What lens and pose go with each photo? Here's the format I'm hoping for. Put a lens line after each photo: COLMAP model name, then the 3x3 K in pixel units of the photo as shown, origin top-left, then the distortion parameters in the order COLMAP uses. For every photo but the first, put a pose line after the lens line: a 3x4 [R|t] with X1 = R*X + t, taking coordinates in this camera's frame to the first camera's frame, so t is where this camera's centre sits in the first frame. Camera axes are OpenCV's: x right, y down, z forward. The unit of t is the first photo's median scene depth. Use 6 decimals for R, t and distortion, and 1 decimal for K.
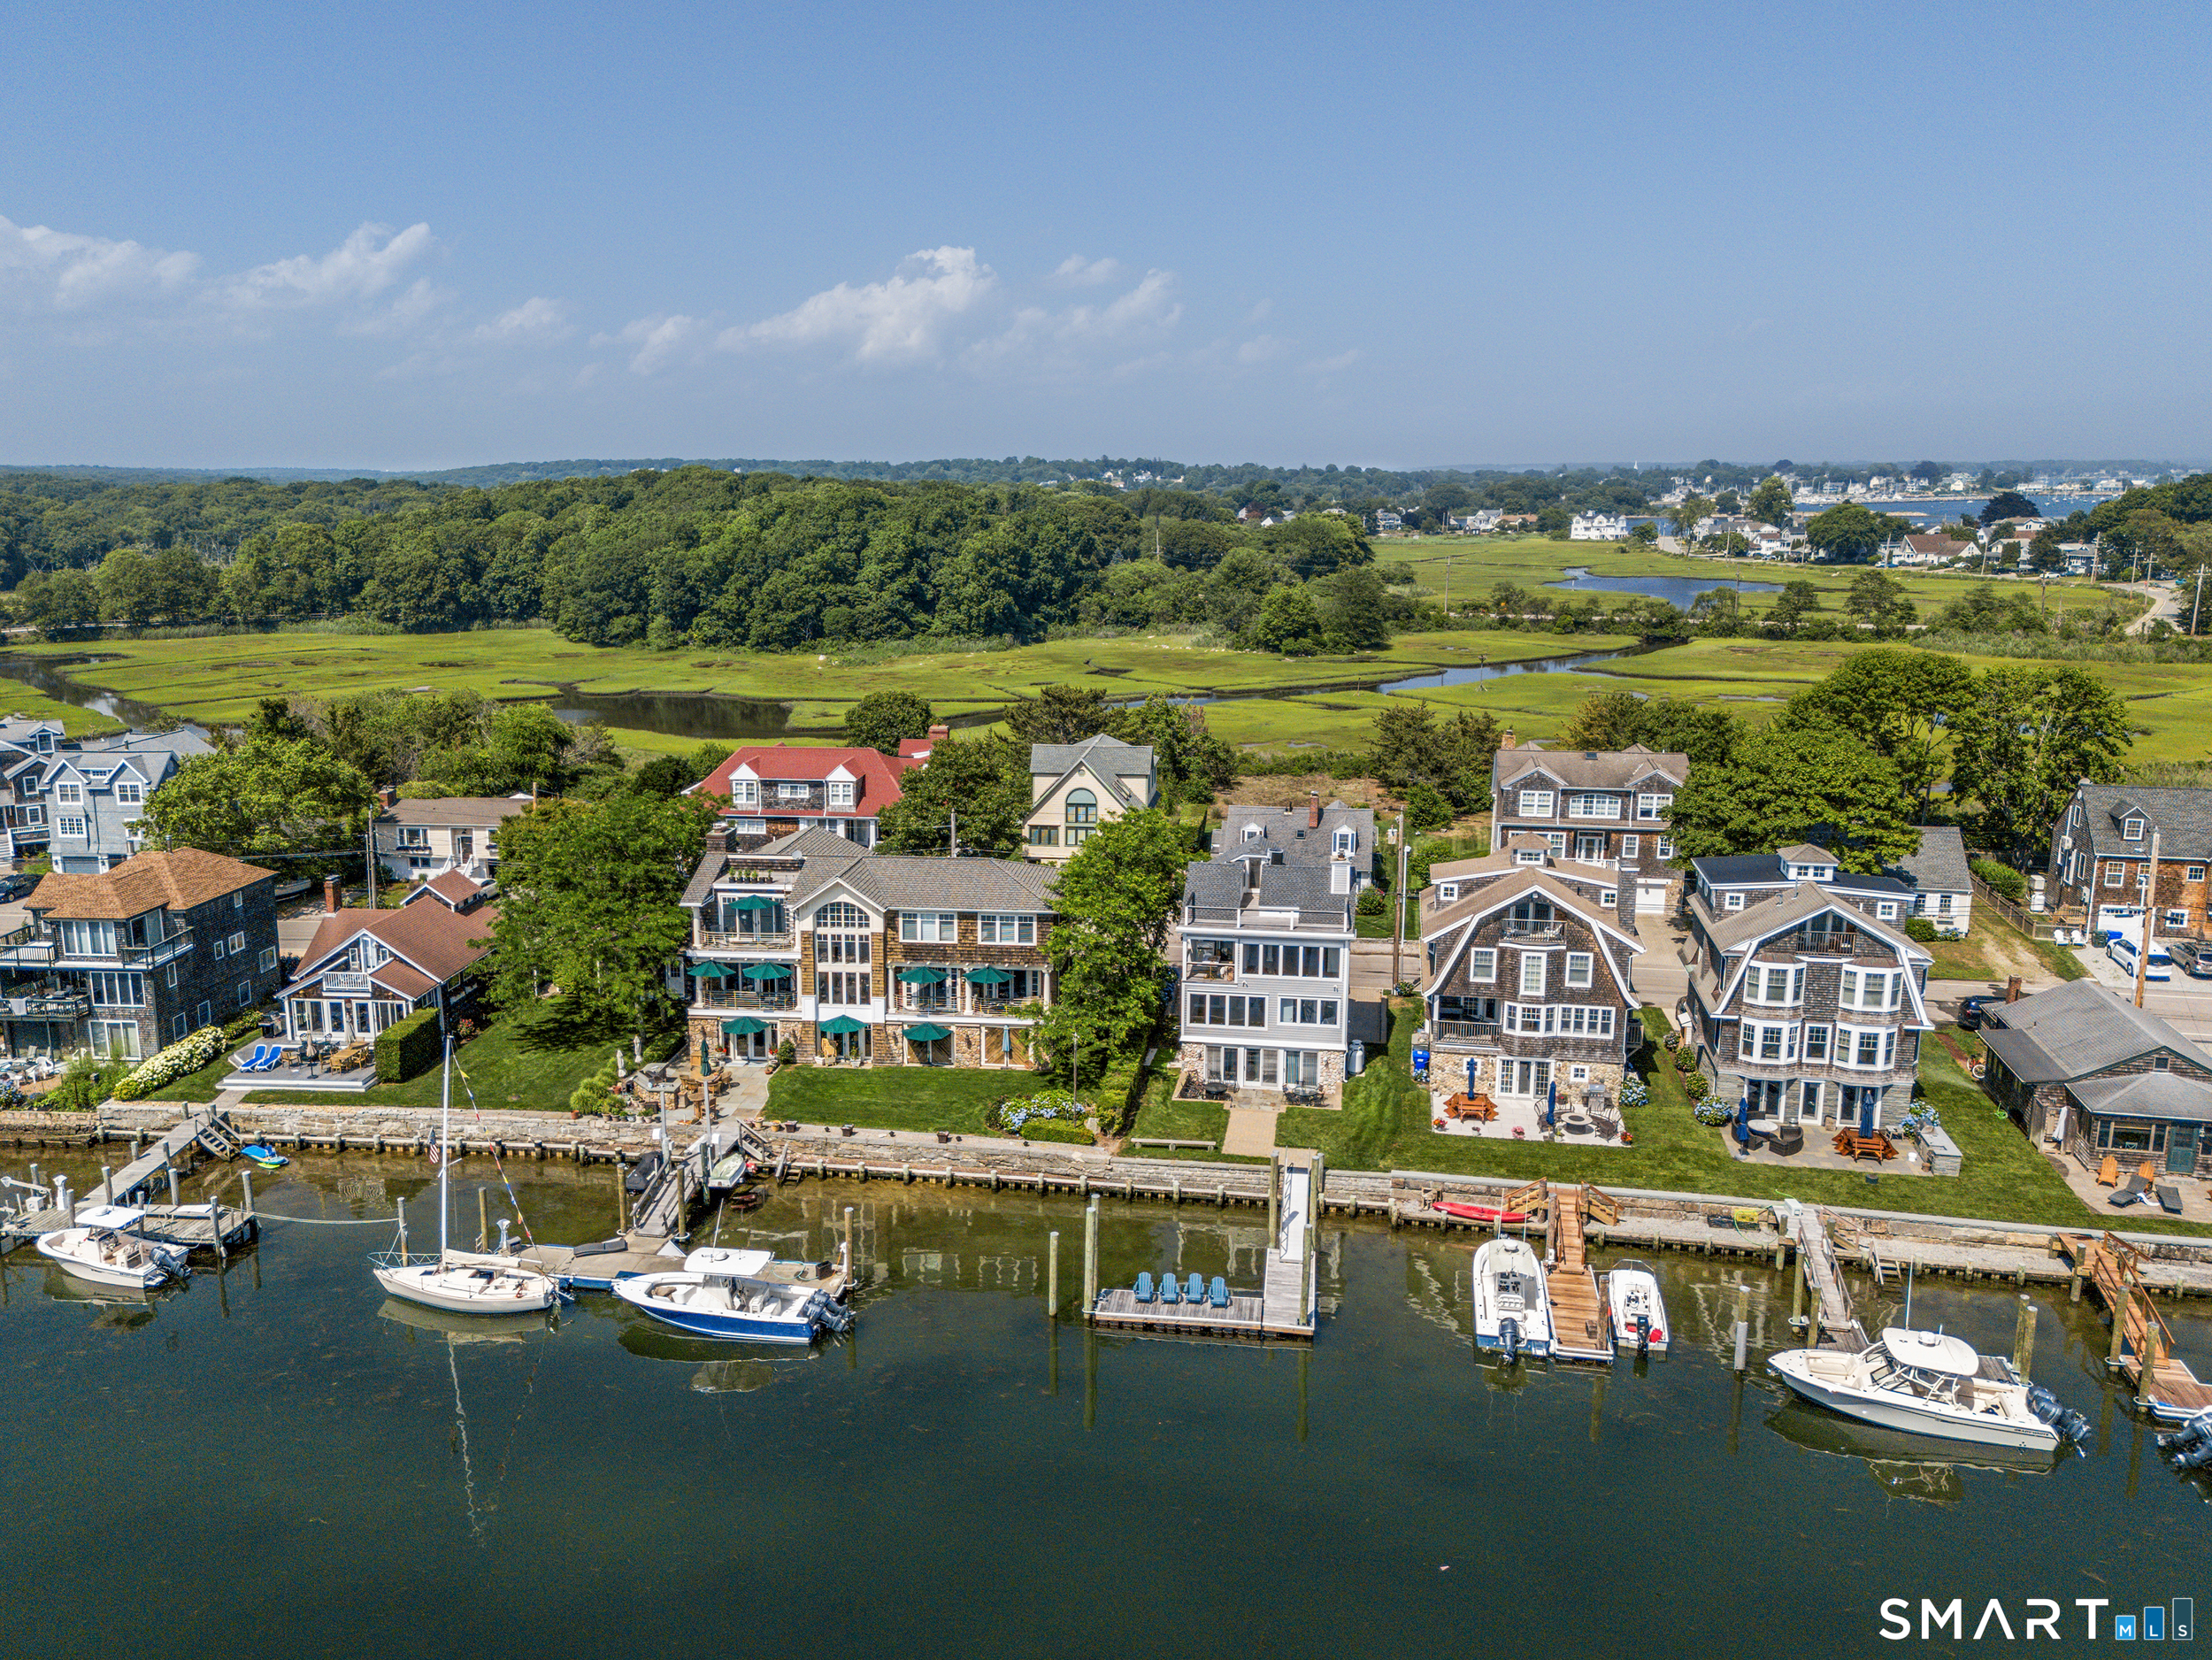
lens RADIAL K [[1636.4, 0, 1101.0], [0, 1636.4, 823.0], [0, 0, 1]] dist [0.072193, -0.068145]
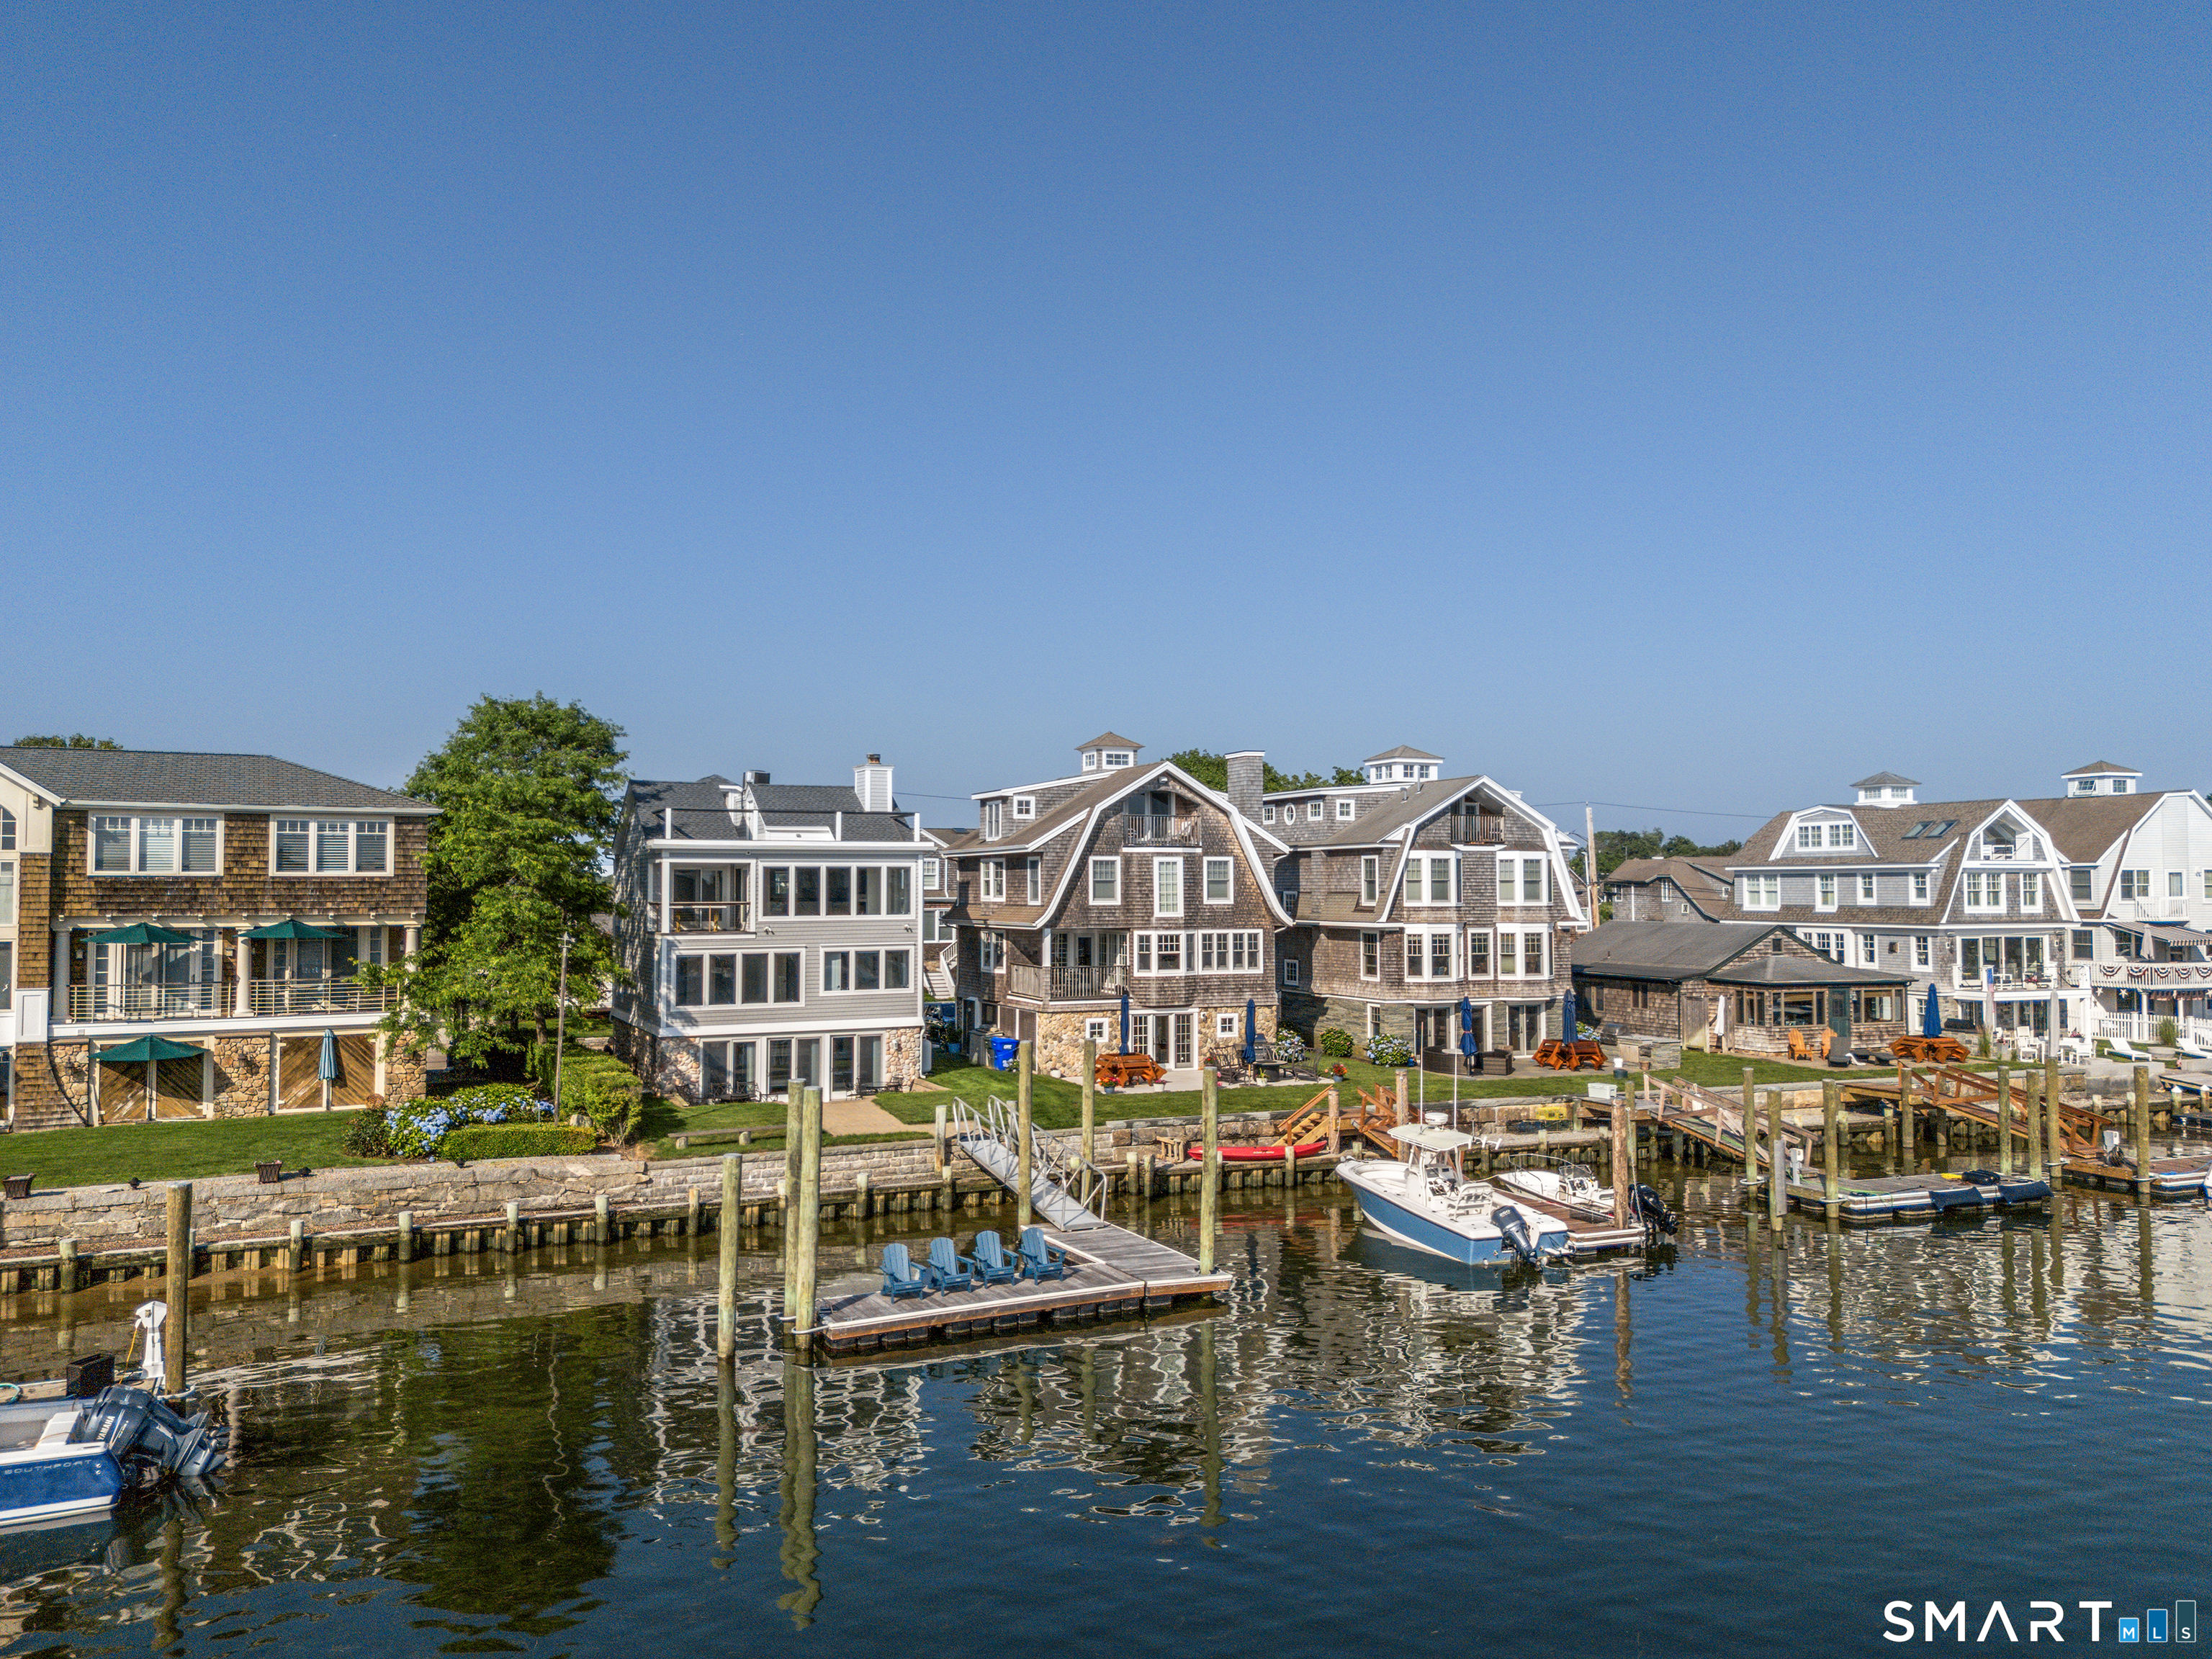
lens RADIAL K [[1636.3, 0, 1122.3], [0, 1636.3, 850.6], [0, 0, 1]] dist [0.072193, -0.068145]
pose [[0.816181, 0.025006, 0.577255, -0.166375], [0.114776, 0.972137, -0.204393, 0.215796], [-0.566282, 0.233076, 0.790570, 0.427855]]
